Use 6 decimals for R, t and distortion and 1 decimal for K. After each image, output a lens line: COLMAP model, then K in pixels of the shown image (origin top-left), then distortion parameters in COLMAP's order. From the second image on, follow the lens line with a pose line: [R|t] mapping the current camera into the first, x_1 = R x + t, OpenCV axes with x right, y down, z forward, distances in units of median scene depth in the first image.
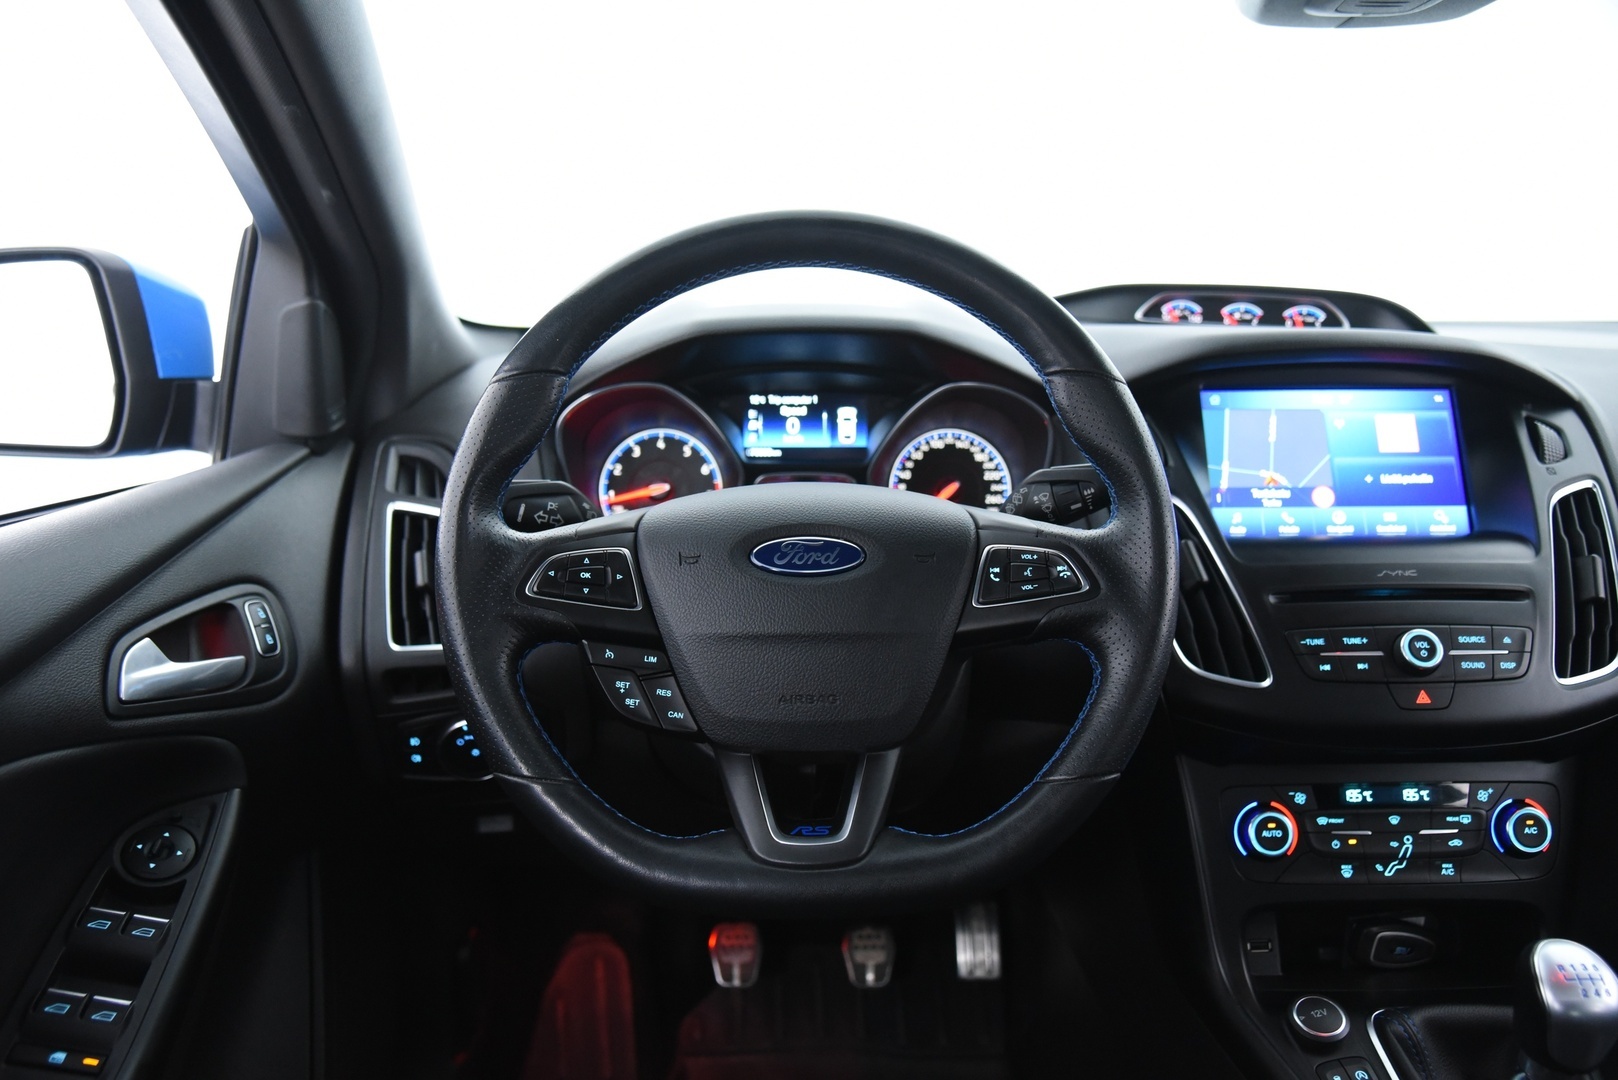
lens RADIAL K [[1336.7, 0, 803.0], [0, 1336.7, 543.7], [0, 0, 1]] dist [-0.044156, 0.026925]
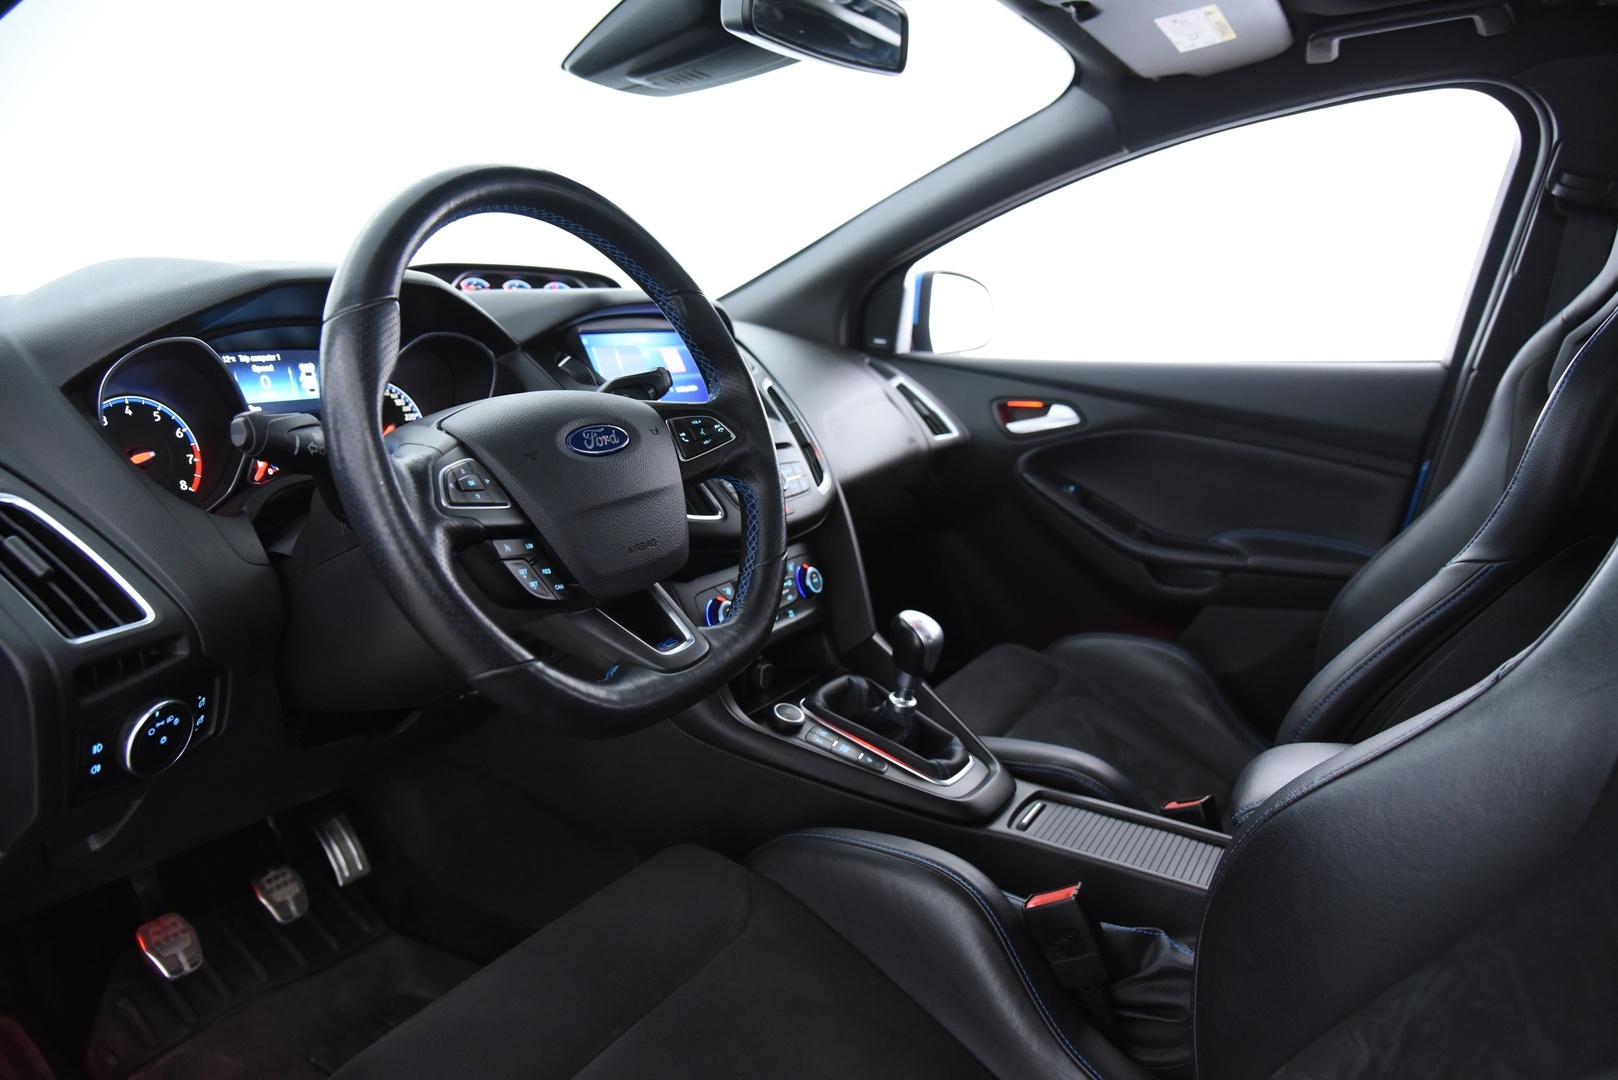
lens RADIAL K [[1099.8, 0, 816.5], [0, 1099.8, 546.6], [0, 0, 1]] dist [-0.072241, 0.004882]
pose [[0.503799, -0.172701, 0.846381, -0.517750], [0.165281, 0.980980, 0.101784, 0.023314], [-0.847861, 0.088612, 0.522761, 0.197928]]
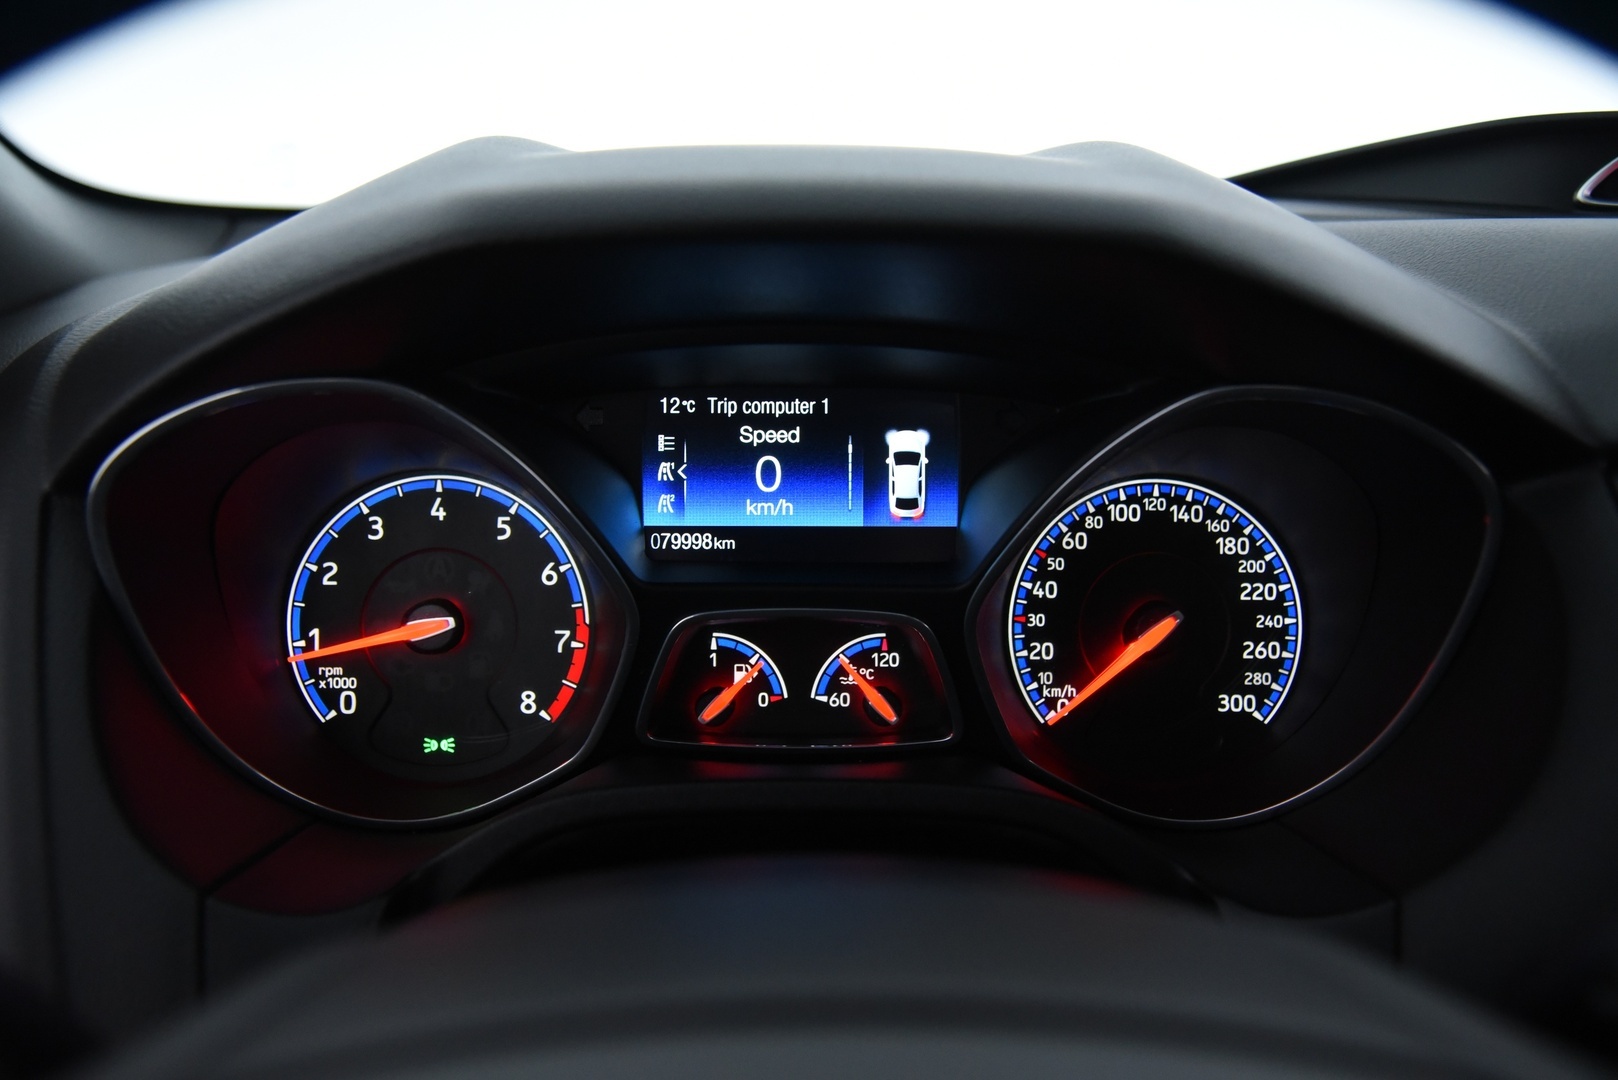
lens RADIAL K [[1584.2, 0, 805.1], [0, 1584.2, 540.9], [0, 0, 1]] dist [-0.054856, 0.000000]
pose [[0.999868, 0.005759, 0.015185, -0.003622], [-0.006430, 0.998988, 0.044521, -0.087314], [-0.014913, -0.044613, 0.998893, 0.525656]]
